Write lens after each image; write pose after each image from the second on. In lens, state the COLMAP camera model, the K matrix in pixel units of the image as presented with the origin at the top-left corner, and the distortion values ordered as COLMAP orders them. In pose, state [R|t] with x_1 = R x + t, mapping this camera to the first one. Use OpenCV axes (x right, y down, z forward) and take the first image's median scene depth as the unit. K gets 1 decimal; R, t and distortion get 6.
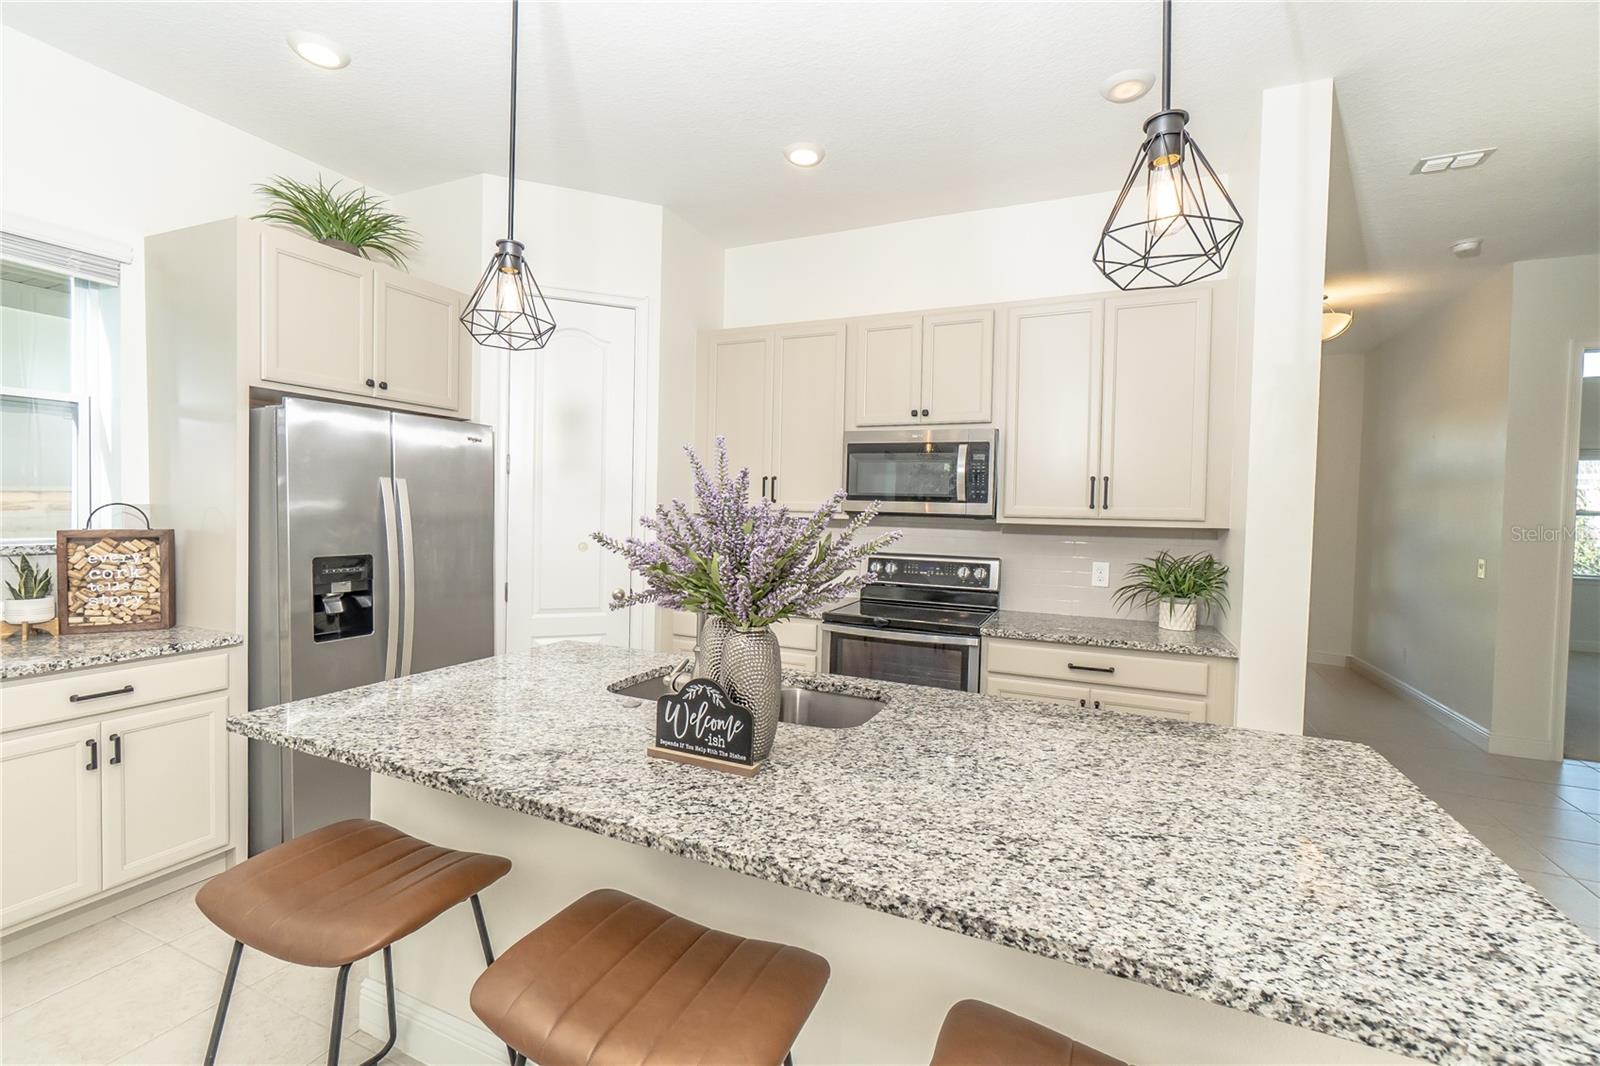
lens RADIAL K [[687.5, 0, 797.9], [0, 687.5, 540.4], [0, 0, 1]] dist [-0.006911, 0.002171]
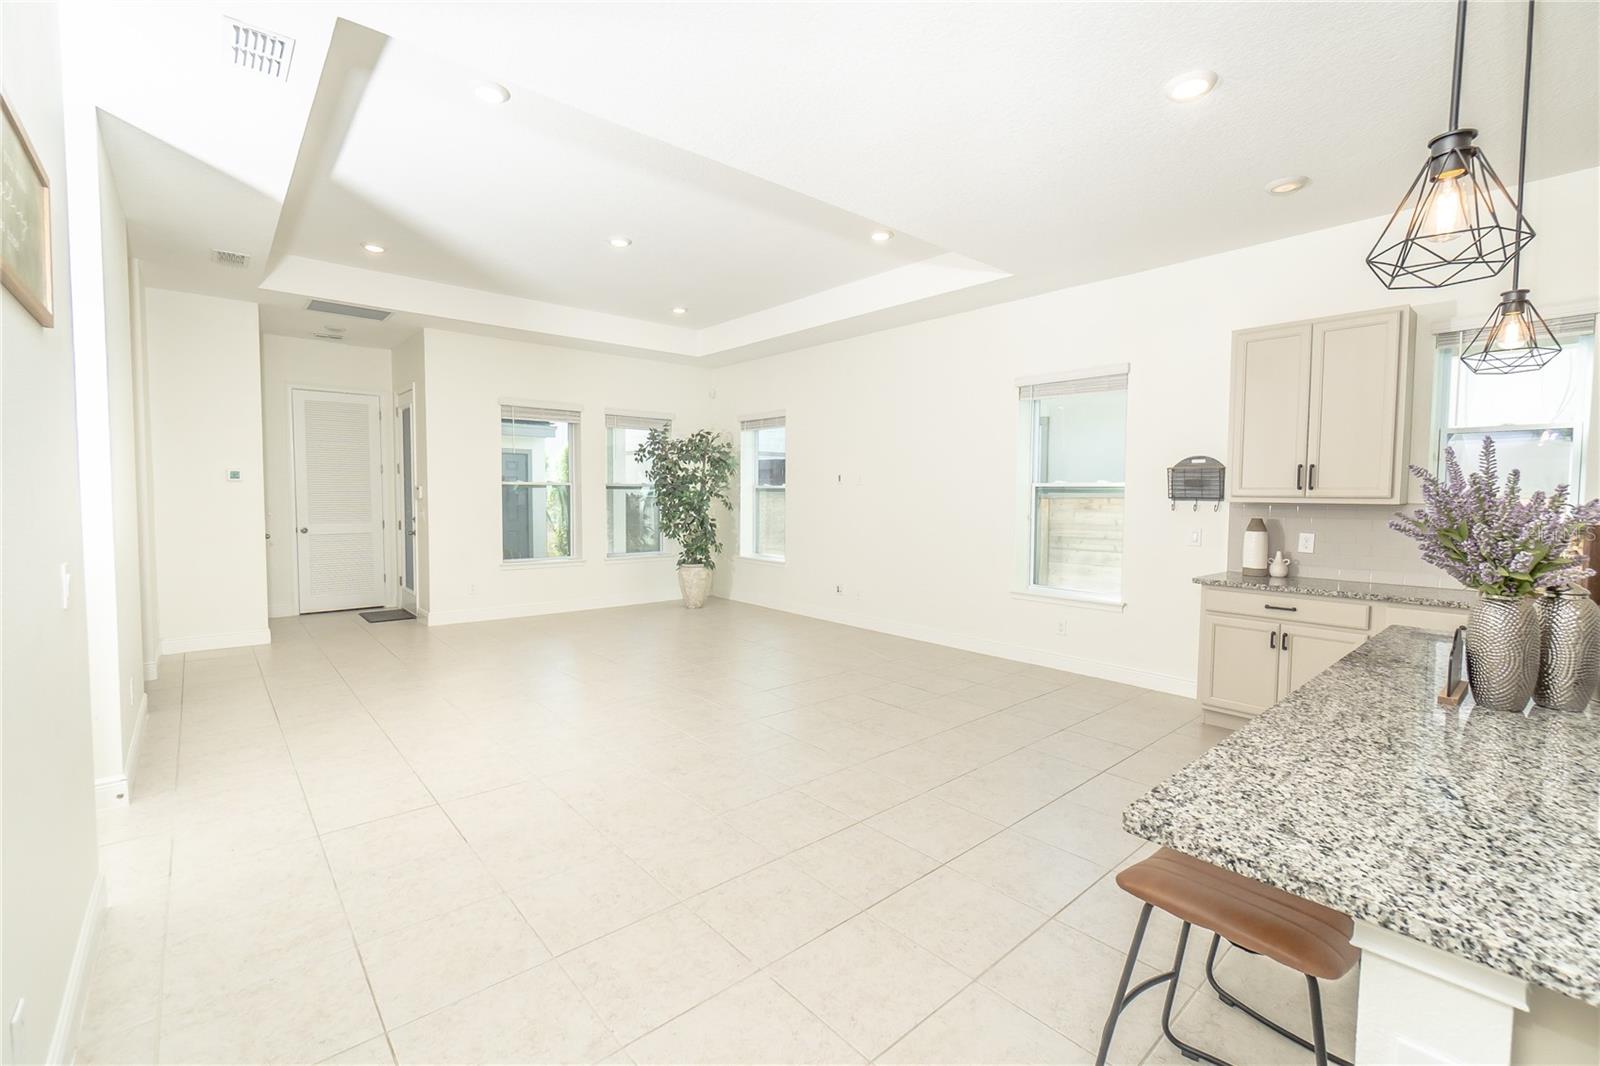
lens RADIAL K [[687.5, 0, 808.8], [0, 687.5, 532.7], [0, 0, 1]] dist [-0.006911, 0.002171]
pose [[-0.408781, 0.027428, -0.912220, 0.811950], [-0.057249, 0.996809, 0.055625, 0.010625], [0.910835, 0.074962, -0.405906, 0.212219]]
